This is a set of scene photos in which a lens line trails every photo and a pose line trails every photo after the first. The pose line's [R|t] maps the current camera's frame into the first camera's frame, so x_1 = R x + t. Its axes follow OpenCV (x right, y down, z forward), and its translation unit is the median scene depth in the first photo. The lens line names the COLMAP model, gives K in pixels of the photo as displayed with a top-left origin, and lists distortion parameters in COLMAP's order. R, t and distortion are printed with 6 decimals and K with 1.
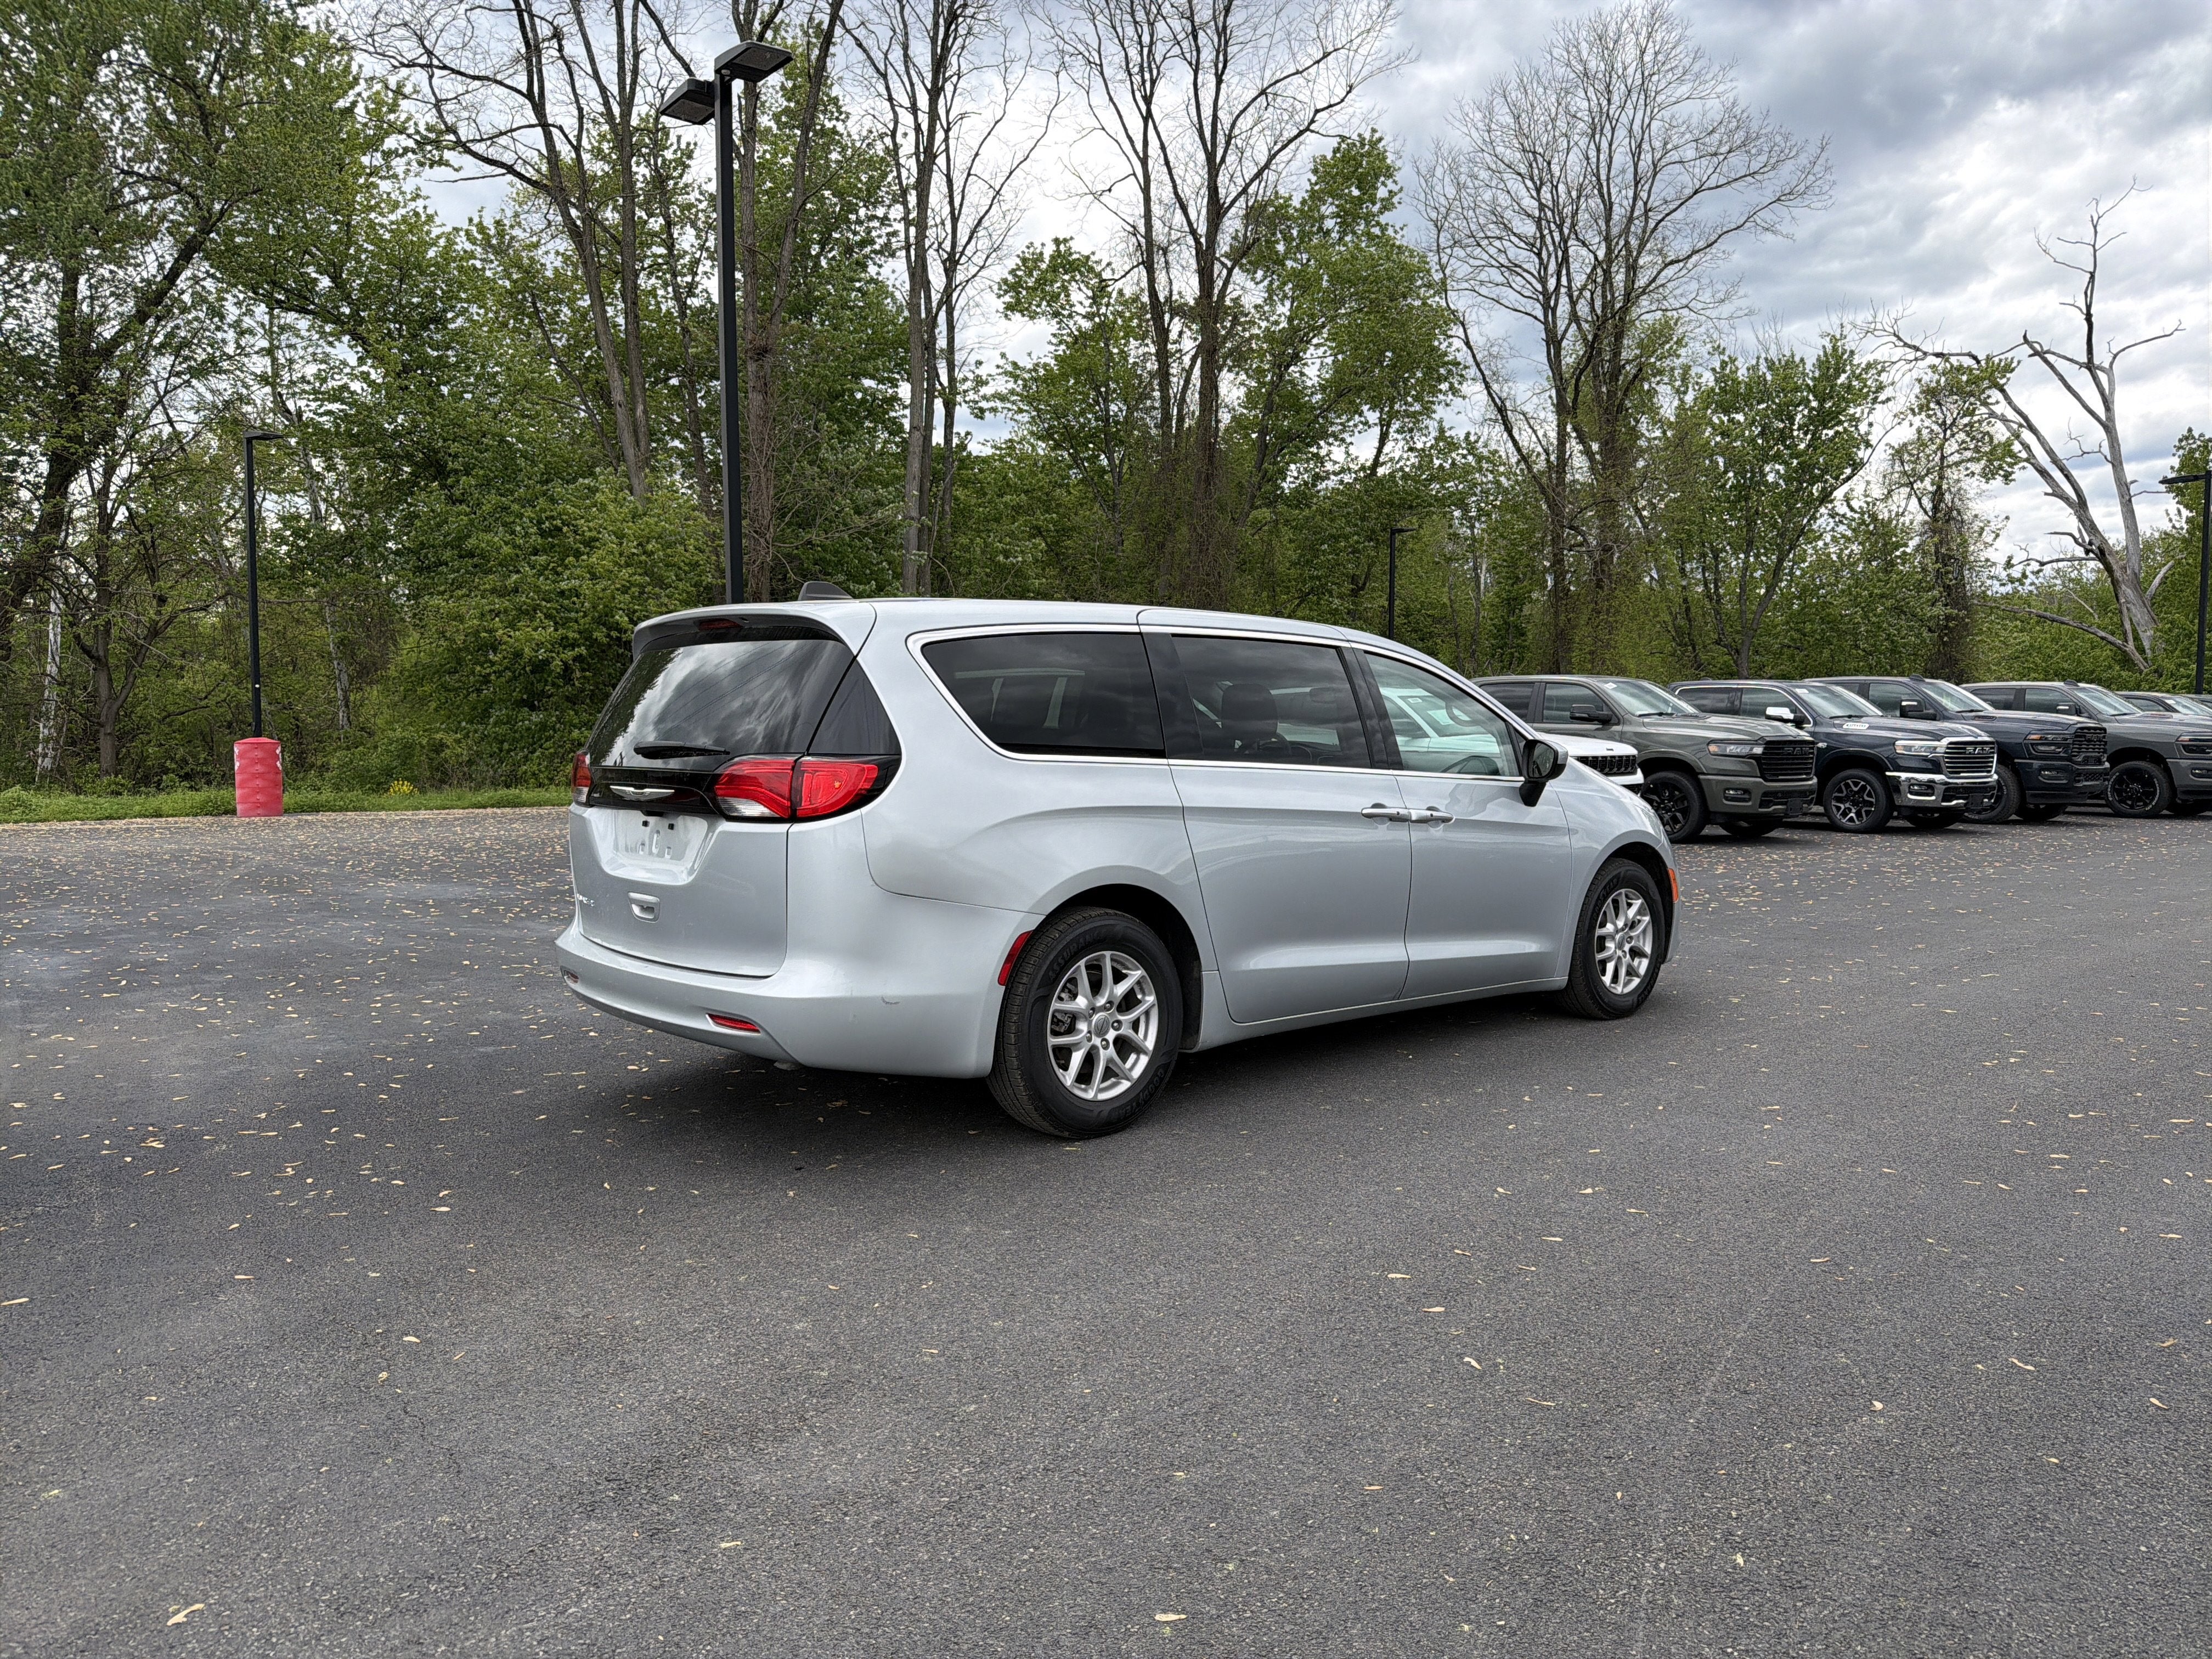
lens RADIAL K [[1585.8, 0, 1109.7], [0, 1585.8, 835.1], [0, 0, 1]] dist [0.024297, -0.037766]
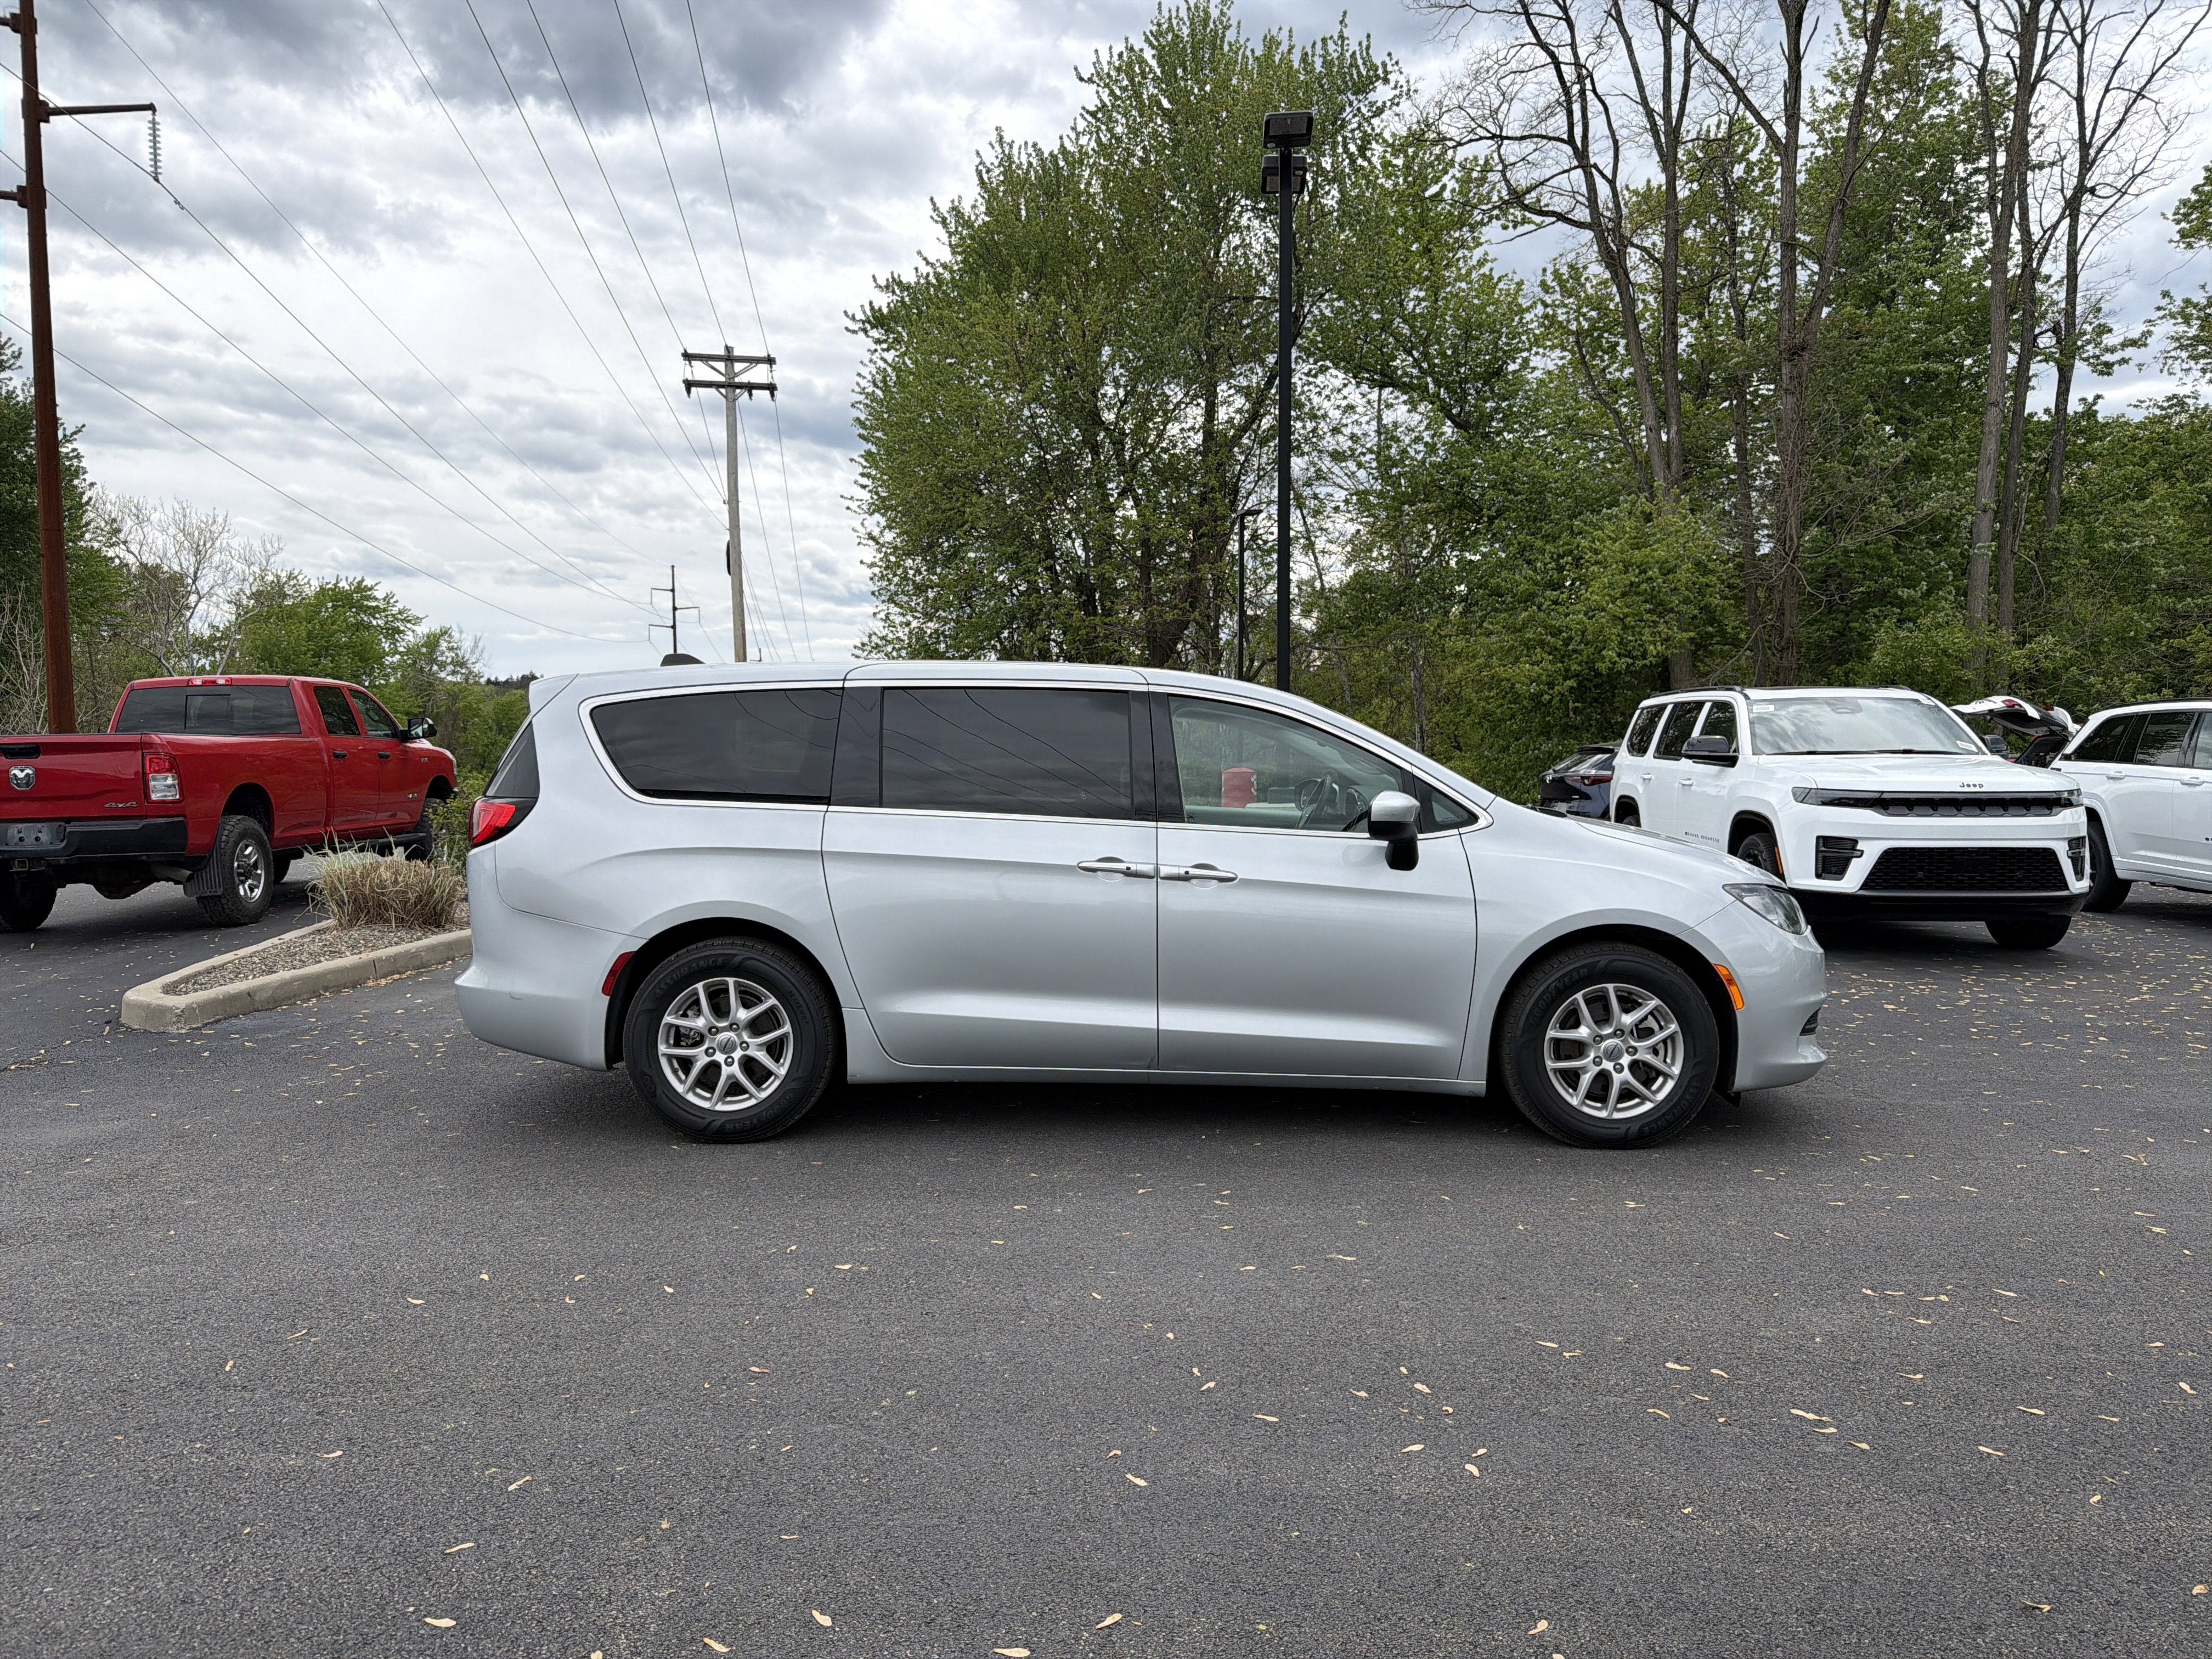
lens RADIAL K [[1585.8, 0, 1071.8], [0, 1585.8, 847.1], [0, 0, 1]] dist [0.024297, -0.037766]
pose [[0.690864, 0.040928, -0.721826, 0.114550], [-0.046864, 0.998832, 0.011781, -0.005061], [0.721465, 0.025688, 0.691975, 0.048732]]
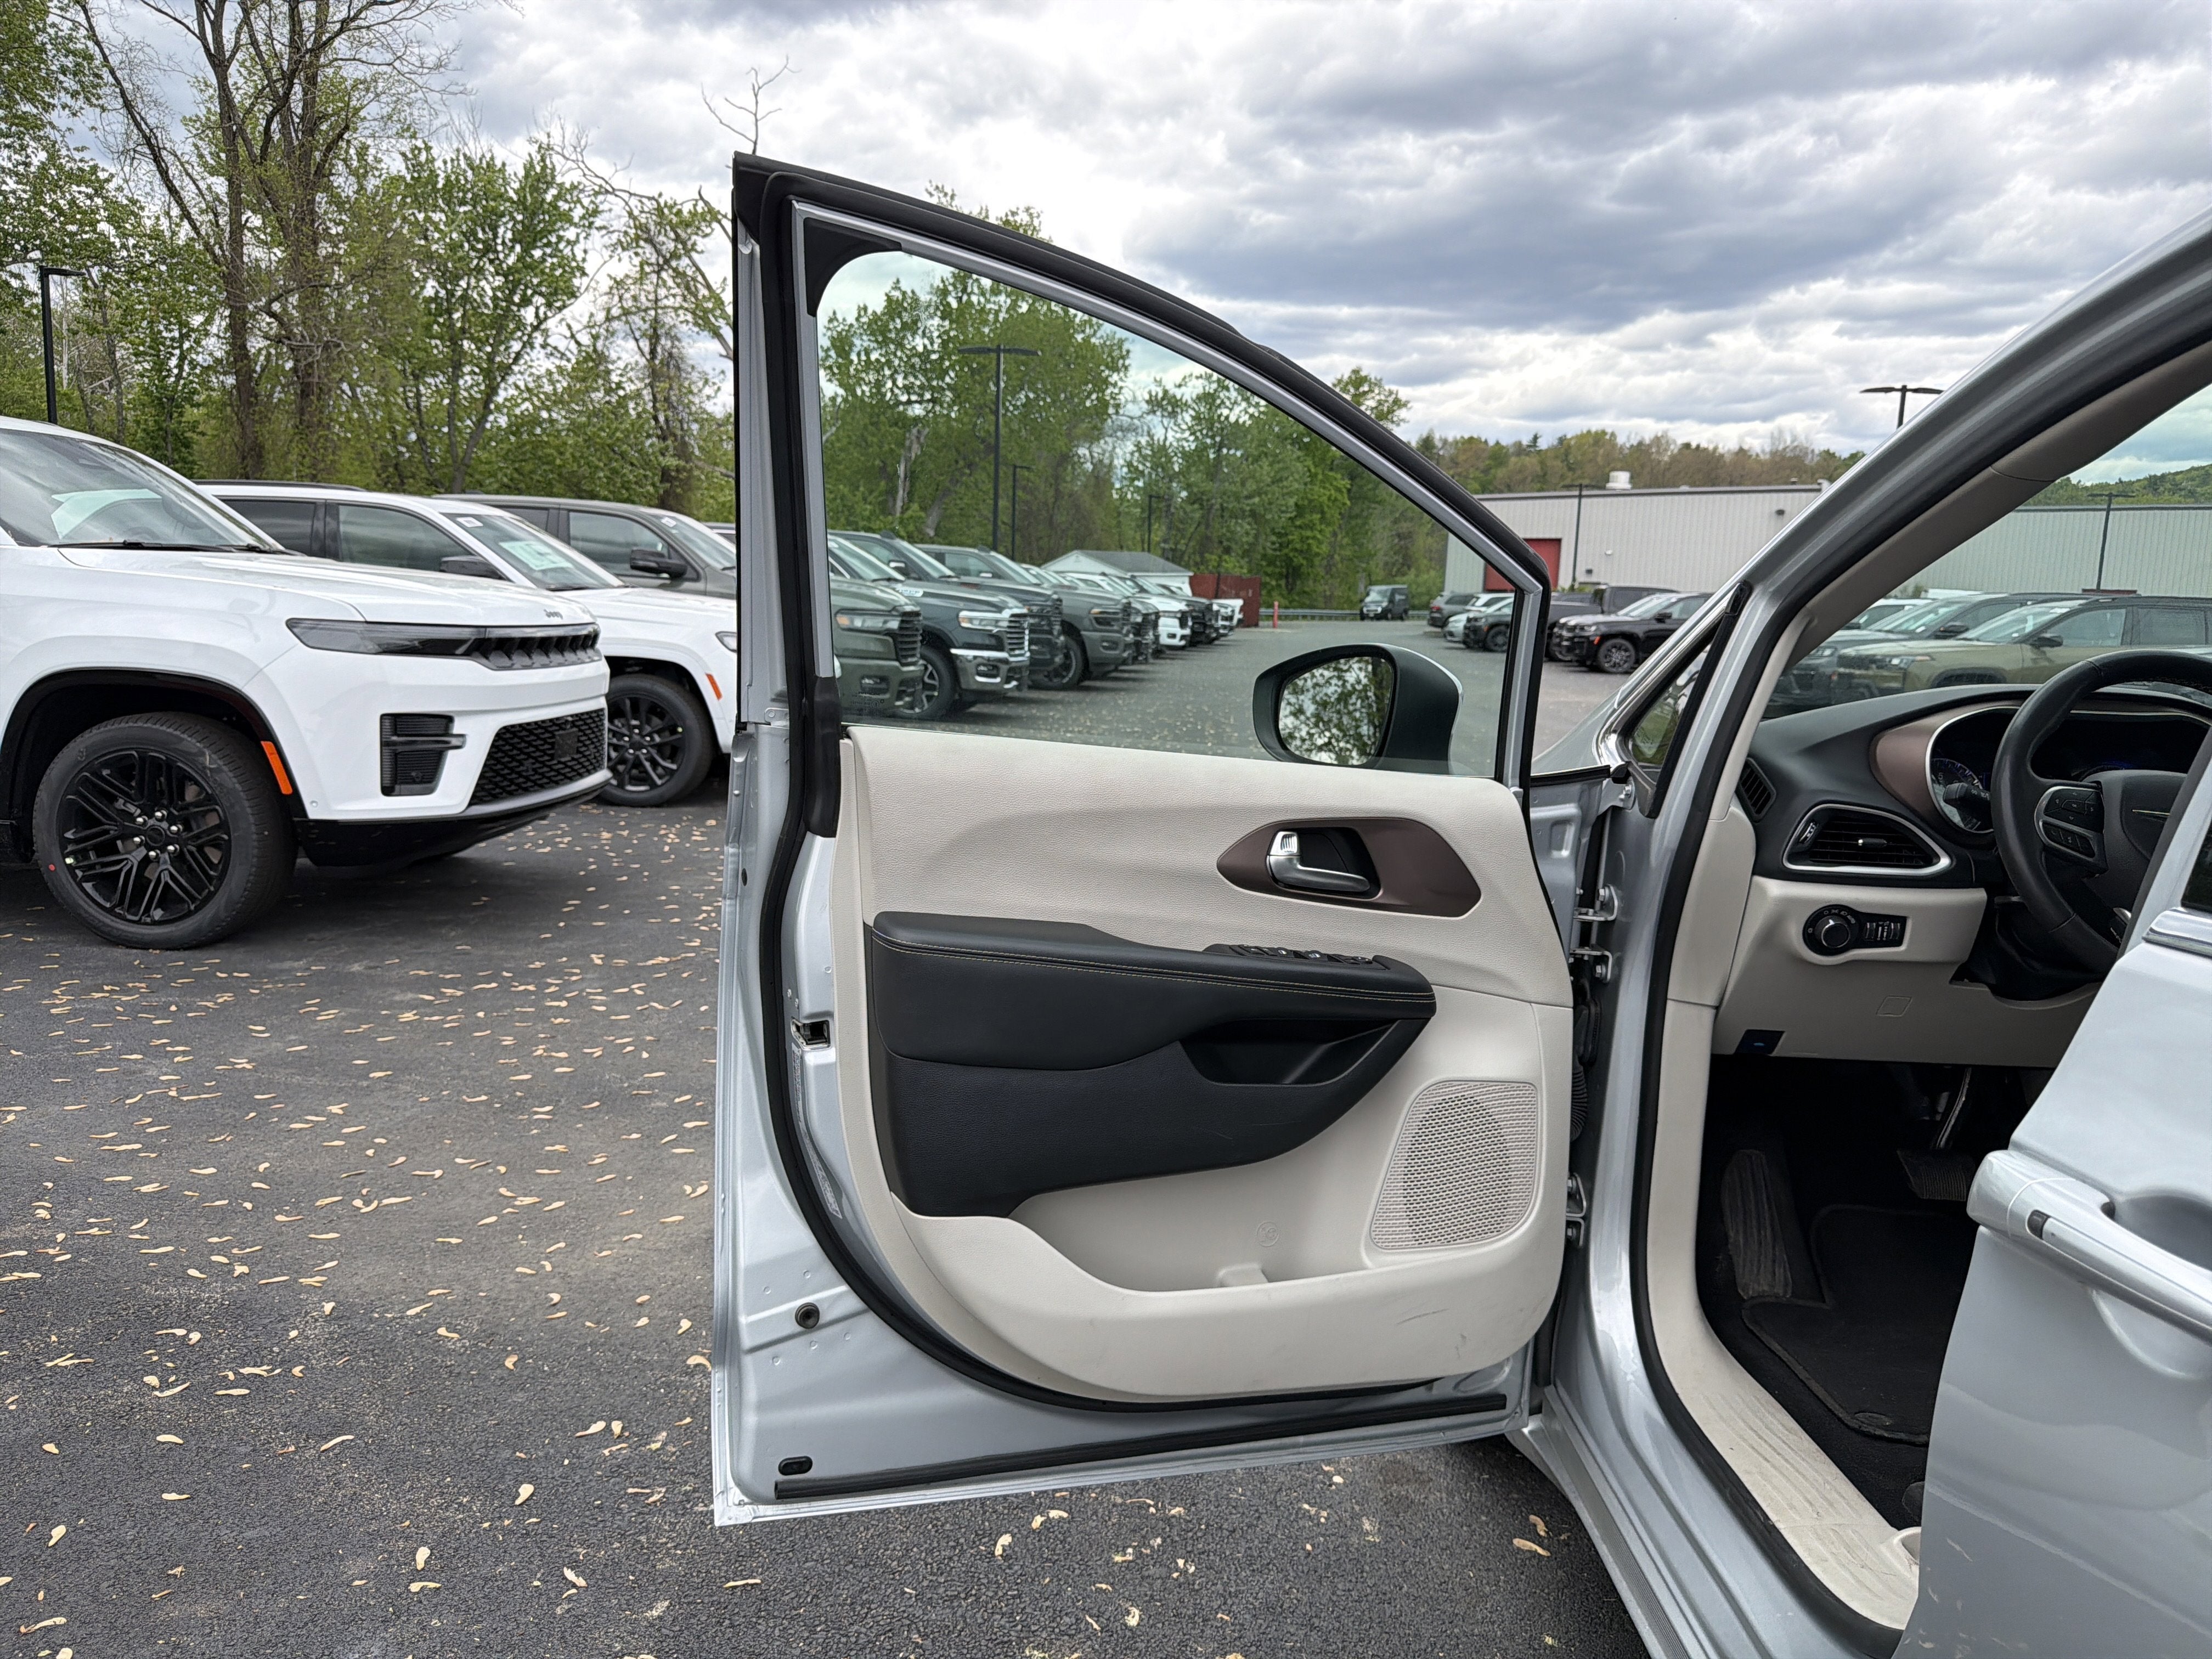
lens RADIAL K [[1585.8, 0, 1078.9], [0, 1585.8, 818.2], [0, 0, 1]] dist [0.024297, -0.037766]
pose [[0.681801, -0.079421, 0.727214, -0.029905], [0.017571, 0.995580, 0.092256, -0.011413], [-0.731327, -0.050122, 0.680183, 0.164269]]
